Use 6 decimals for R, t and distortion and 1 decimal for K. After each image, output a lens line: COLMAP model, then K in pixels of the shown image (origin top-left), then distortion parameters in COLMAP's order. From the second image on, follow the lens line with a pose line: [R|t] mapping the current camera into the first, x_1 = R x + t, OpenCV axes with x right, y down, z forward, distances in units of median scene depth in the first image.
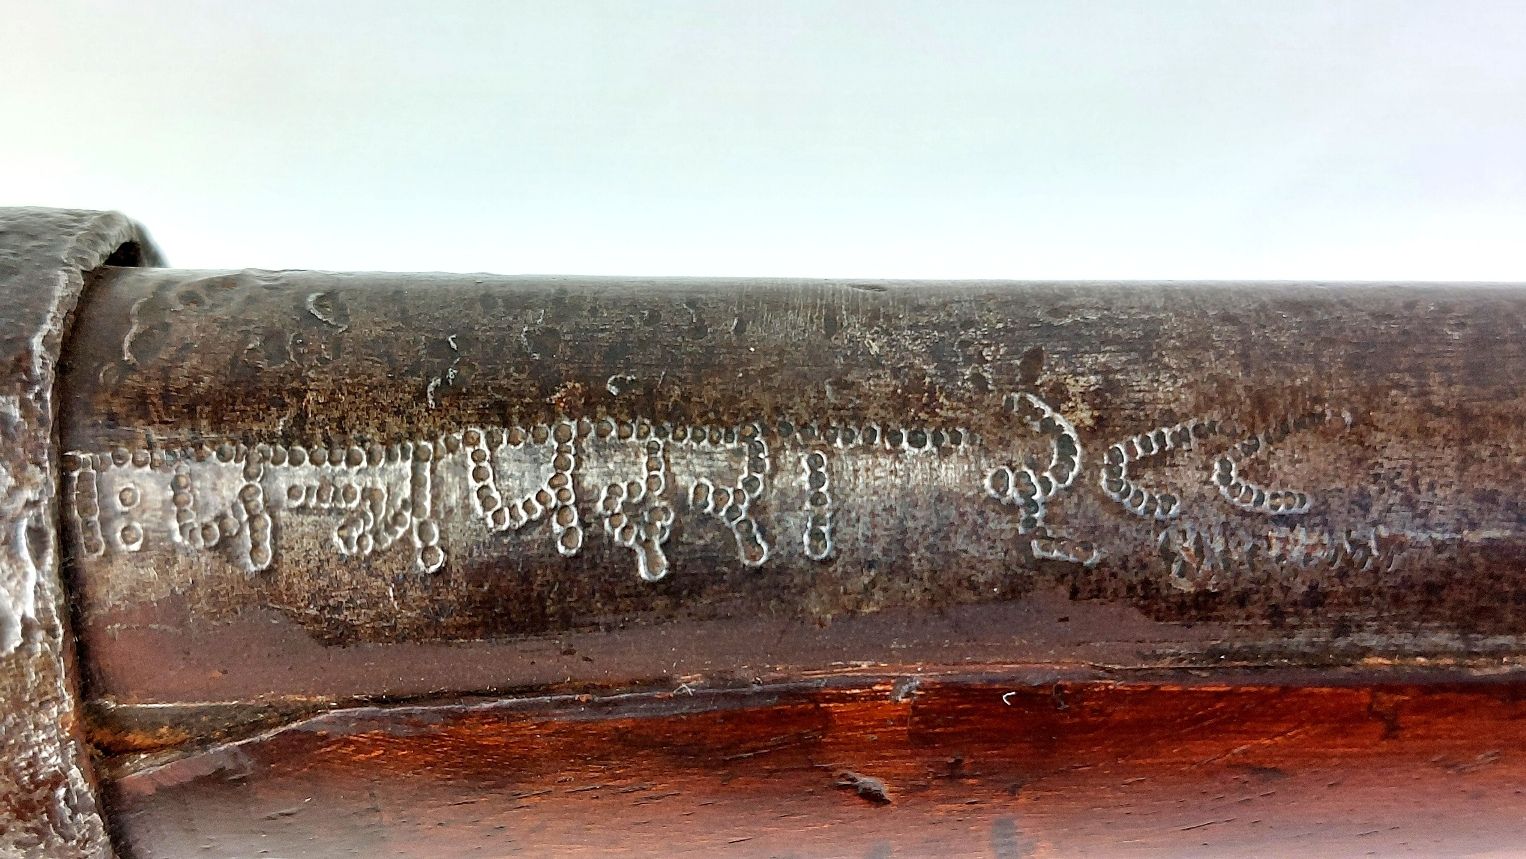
lens RADIAL K [[2166.6, 0, 742.1], [0, 2166.6, 427.1], [0, 0, 1]] dist [0.304435, -1.645500]
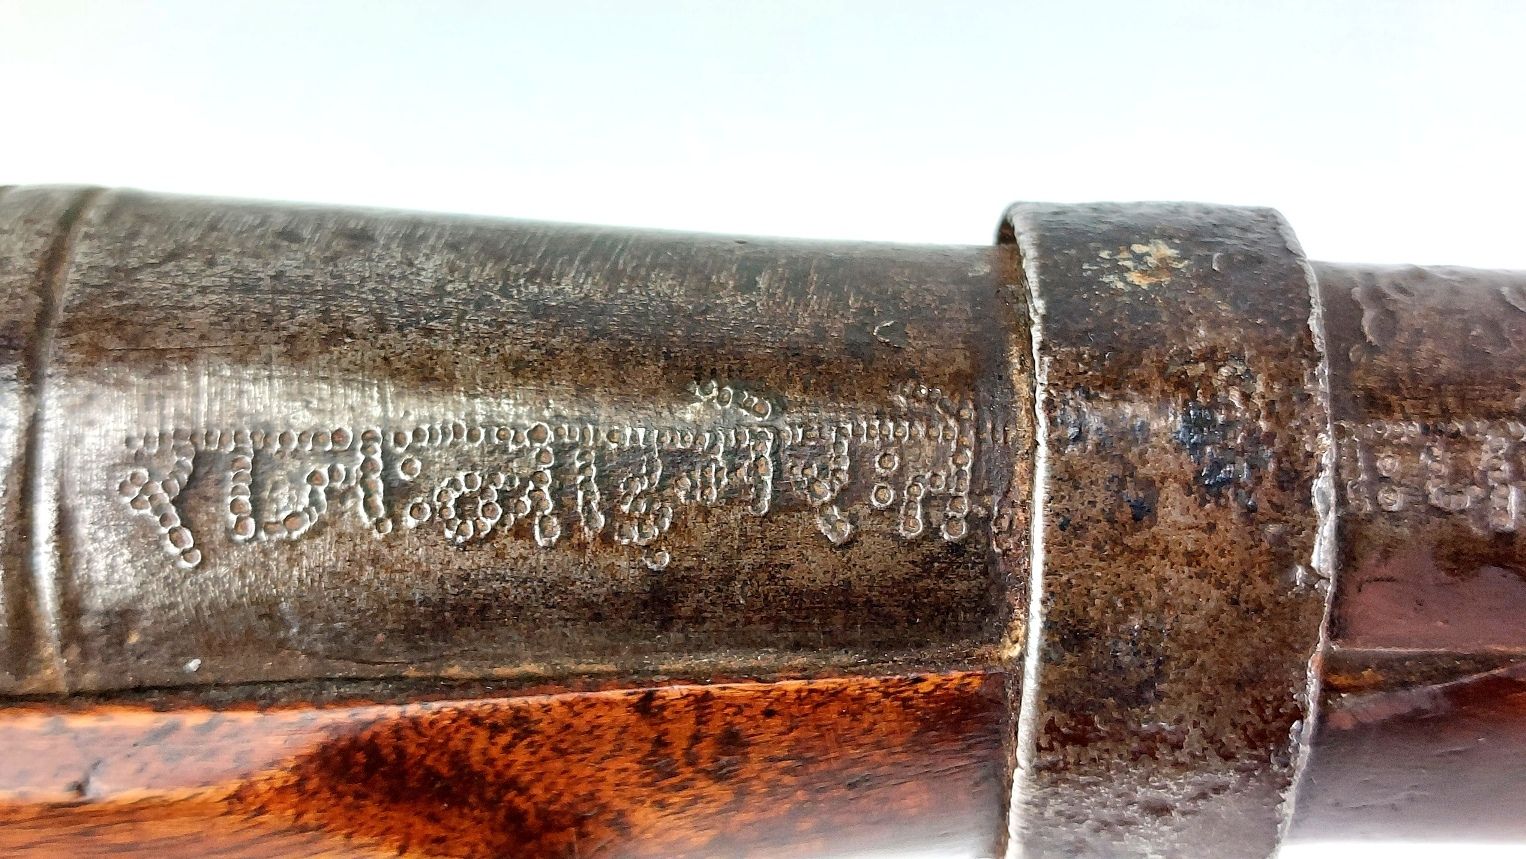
lens RADIAL K [[2166.6, 0, 742.1], [0, 2166.6, 427.1], [0, 0, 1]] dist [0.304435, -1.645500]
pose [[0.998446, 0.035701, -0.042781, -0.554332], [-0.035709, 0.999362, 0.000592, 0.023985], [0.042775, 0.000937, 0.999084, -0.139728]]
